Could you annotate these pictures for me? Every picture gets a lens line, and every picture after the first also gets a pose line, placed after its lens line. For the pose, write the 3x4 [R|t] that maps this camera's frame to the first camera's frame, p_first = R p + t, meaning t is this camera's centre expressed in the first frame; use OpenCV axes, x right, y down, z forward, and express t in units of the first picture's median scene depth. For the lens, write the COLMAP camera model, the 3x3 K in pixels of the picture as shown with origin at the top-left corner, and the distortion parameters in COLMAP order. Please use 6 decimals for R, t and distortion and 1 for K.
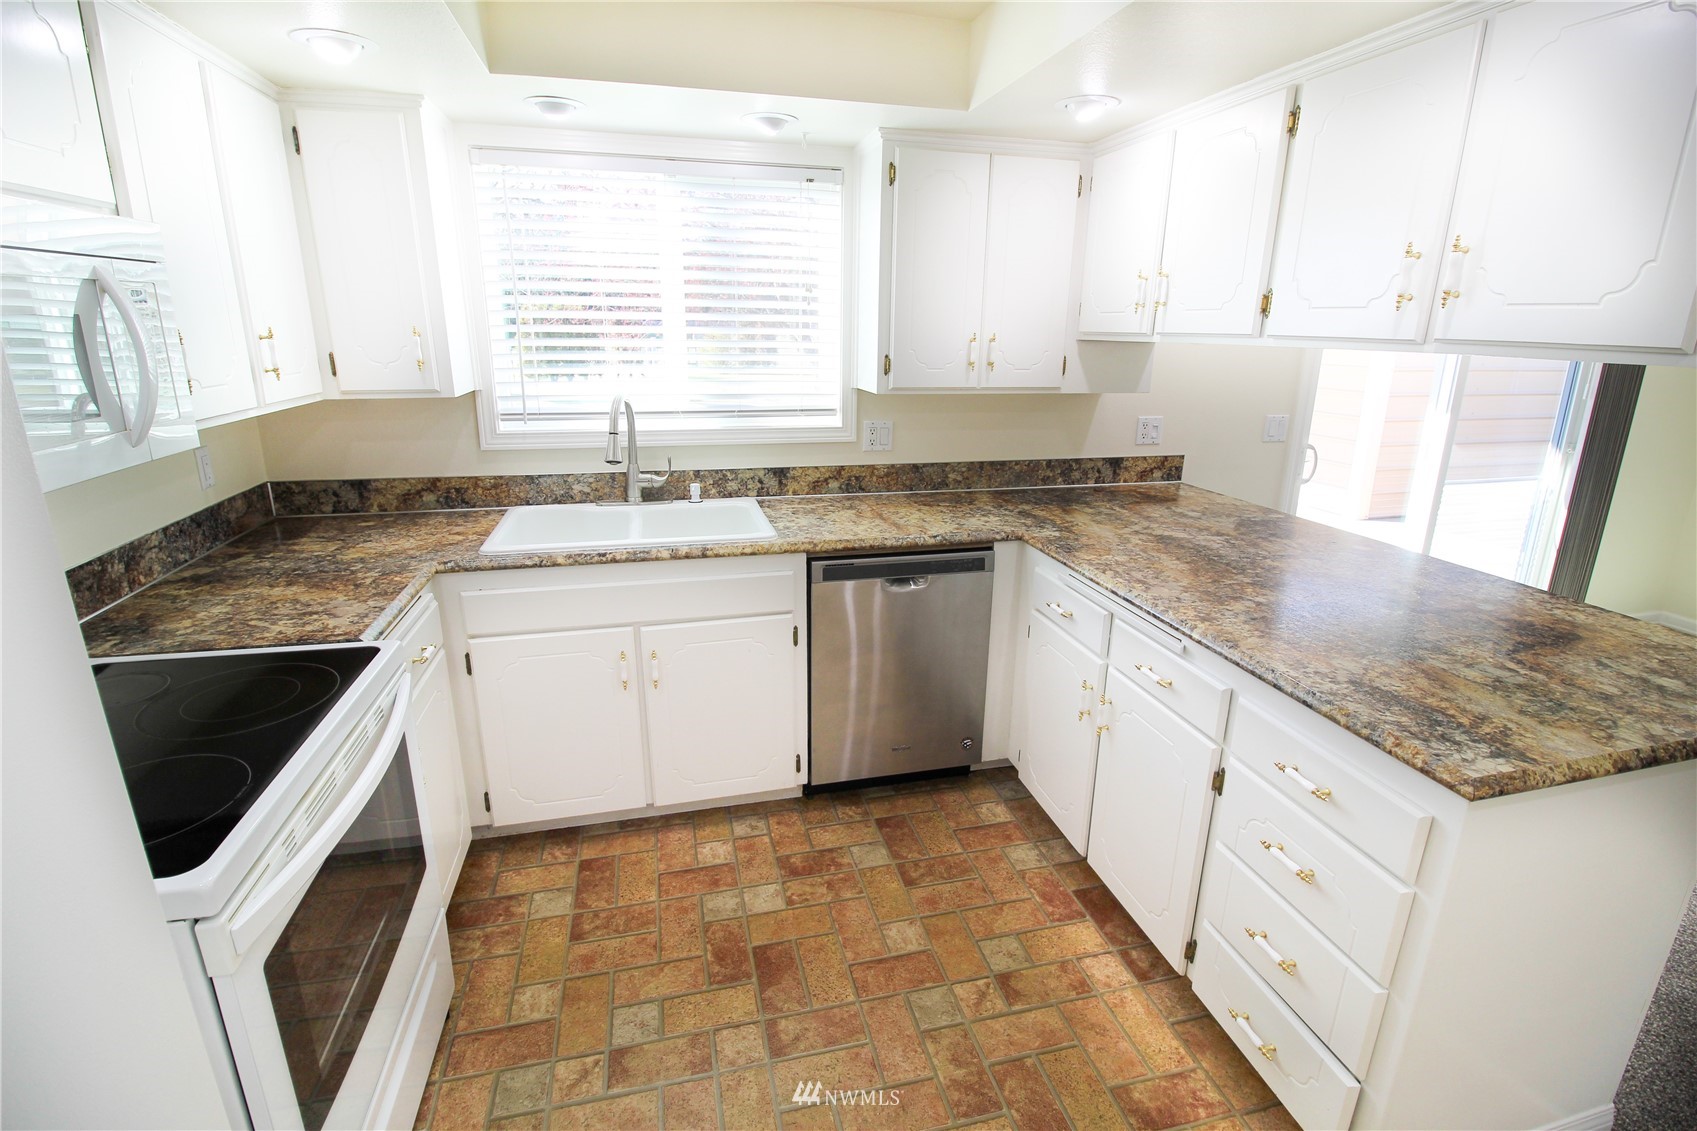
lens RADIAL K [[787.0, 0, 854.0], [0, 787.0, 554.0], [0, 0, 1]] dist [-0.006368, -0.003392]
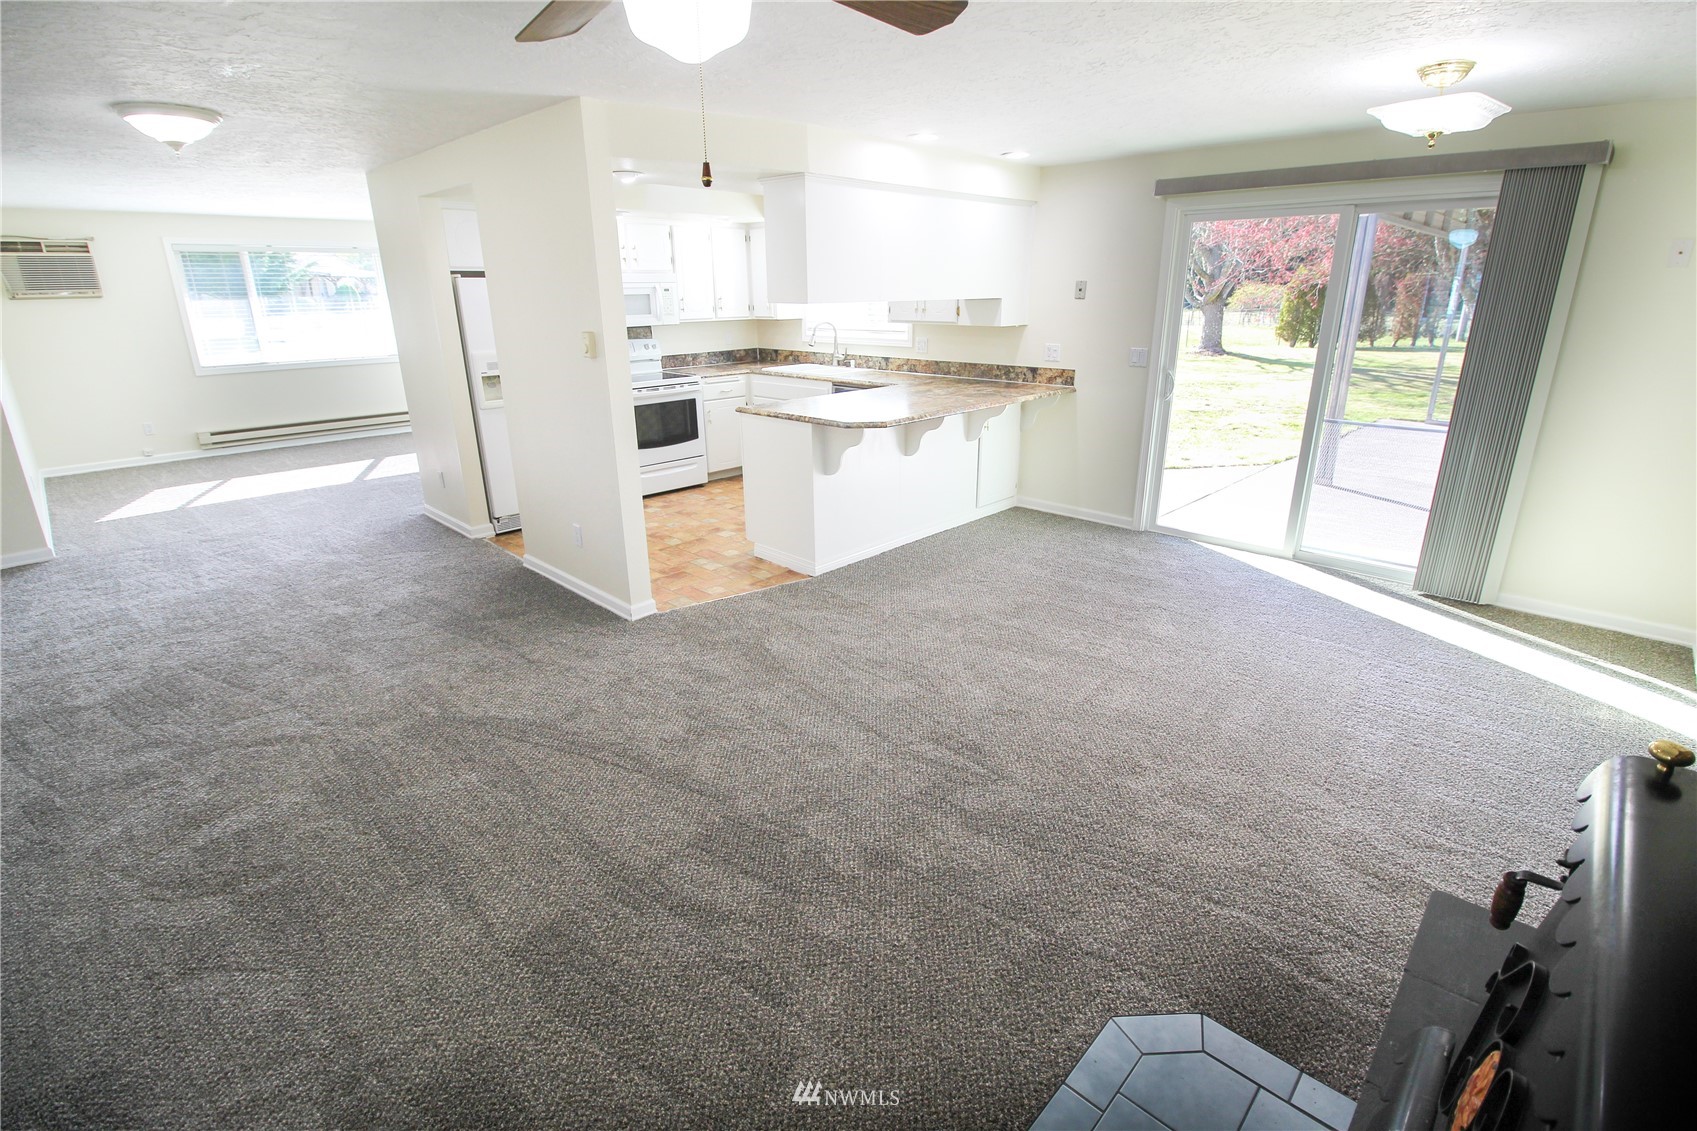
lens RADIAL K [[787.0, 0, 849.1], [0, 787.0, 554.7], [0, 0, 1]] dist [-0.006368, -0.003392]
pose [[0.525202, 0.255687, -0.811657, 2.016528], [-0.221538, 0.961987, 0.159692, 0.107687], [0.821635, 0.095942, 0.561882, -0.323400]]
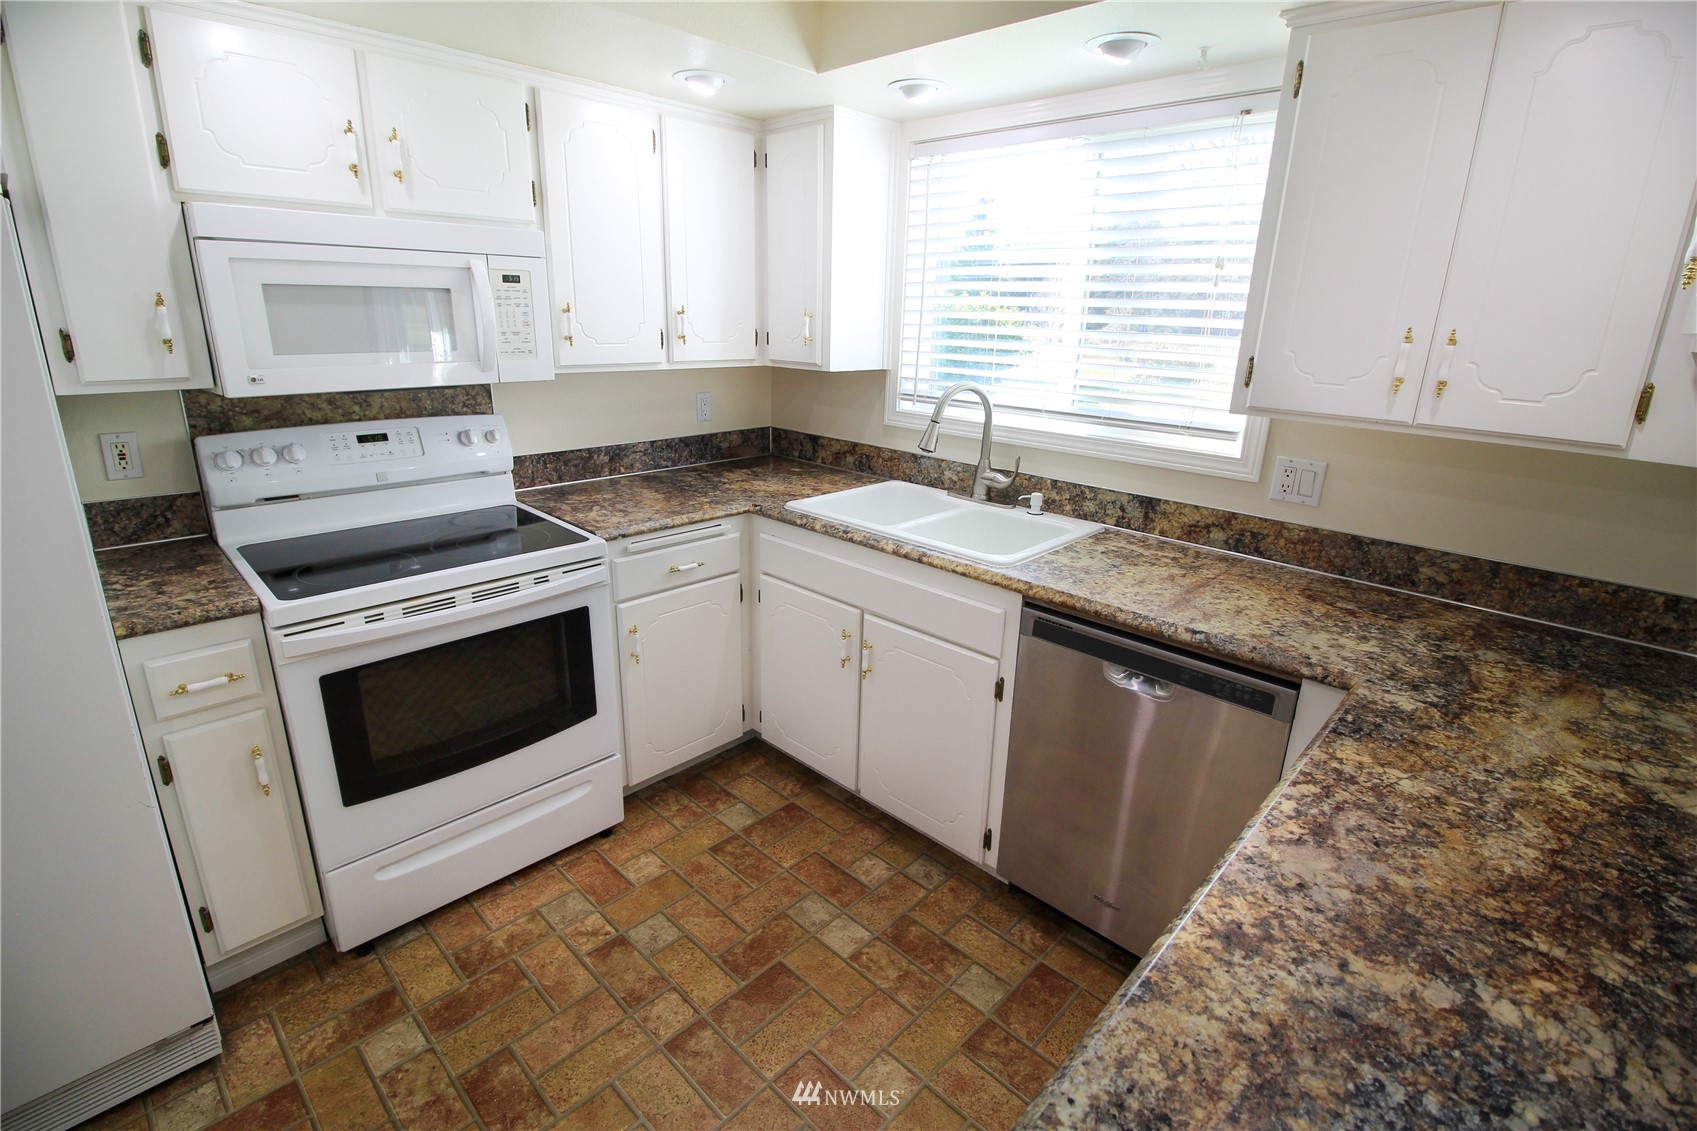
lens RADIAL K [[787.0, 0, 843.9], [0, 787.0, 549.4], [0, 0, 1]] dist [-0.006368, -0.003392]
pose [[0.525487, 0.249777, -0.813311, 0.438863], [-0.257024, 0.957876, 0.128110, -0.091528], [0.811050, 0.141720, 0.567550, 0.357769]]
